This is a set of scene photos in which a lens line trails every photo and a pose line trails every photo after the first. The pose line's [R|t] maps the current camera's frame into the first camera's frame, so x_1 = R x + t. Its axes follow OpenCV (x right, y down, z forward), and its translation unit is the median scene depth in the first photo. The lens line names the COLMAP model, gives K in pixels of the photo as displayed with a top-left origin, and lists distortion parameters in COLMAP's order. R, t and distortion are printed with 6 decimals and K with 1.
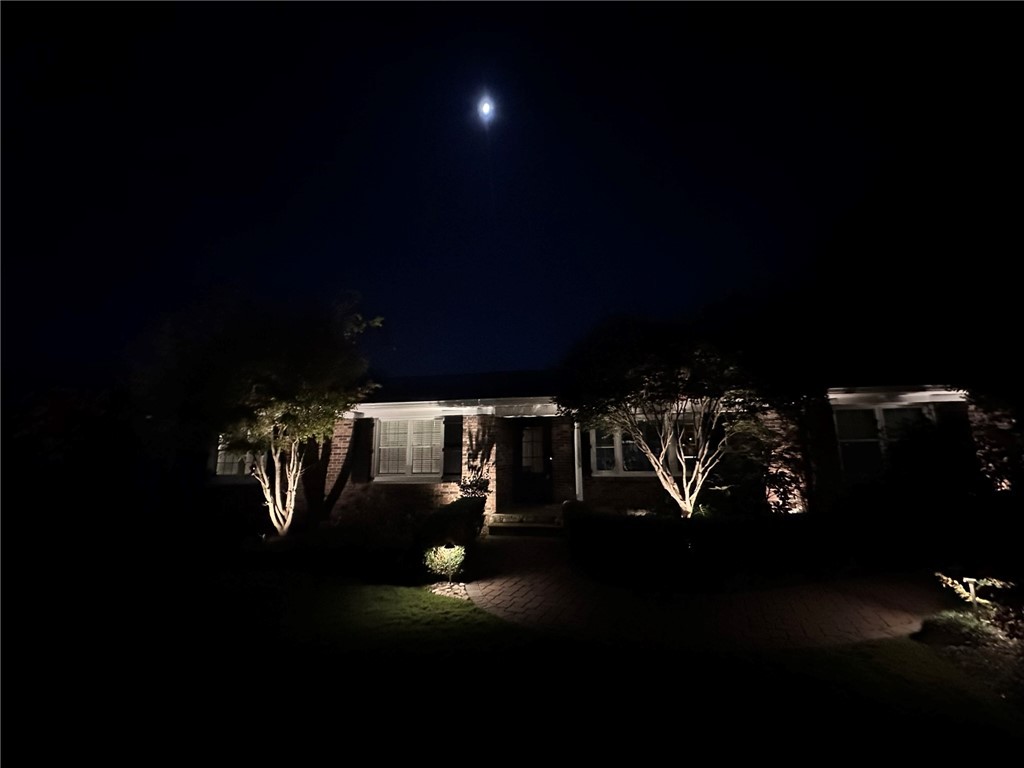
lens RADIAL K [[410.1, 0, 516.5], [0, 410.1, 383.5], [0, 0, 1]] dist [-0.002752, 0.001247]
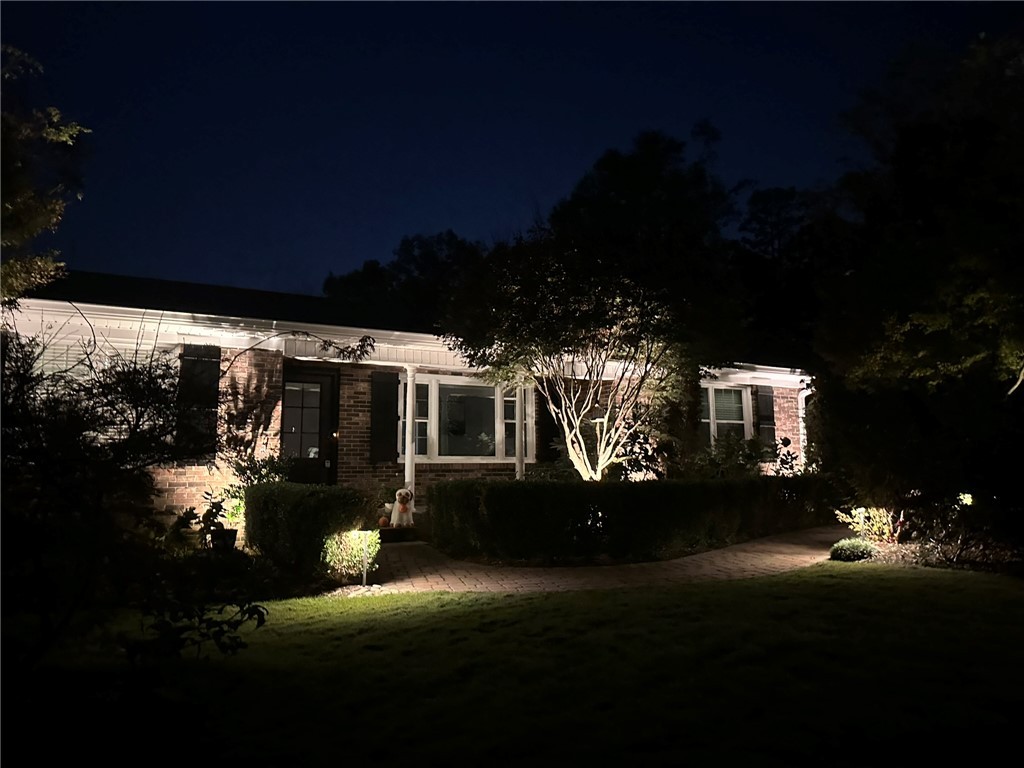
lens RADIAL K [[713.5, 0, 521.2], [0, 713.5, 379.8], [0, 0, 1]] dist [0.045075, -0.015228]
pose [[0.783878, 0.083778, 0.615237, -0.415508], [-0.102785, 0.994693, -0.004491, 0.086460], [-0.612348, -0.059716, 0.788330, -0.015439]]
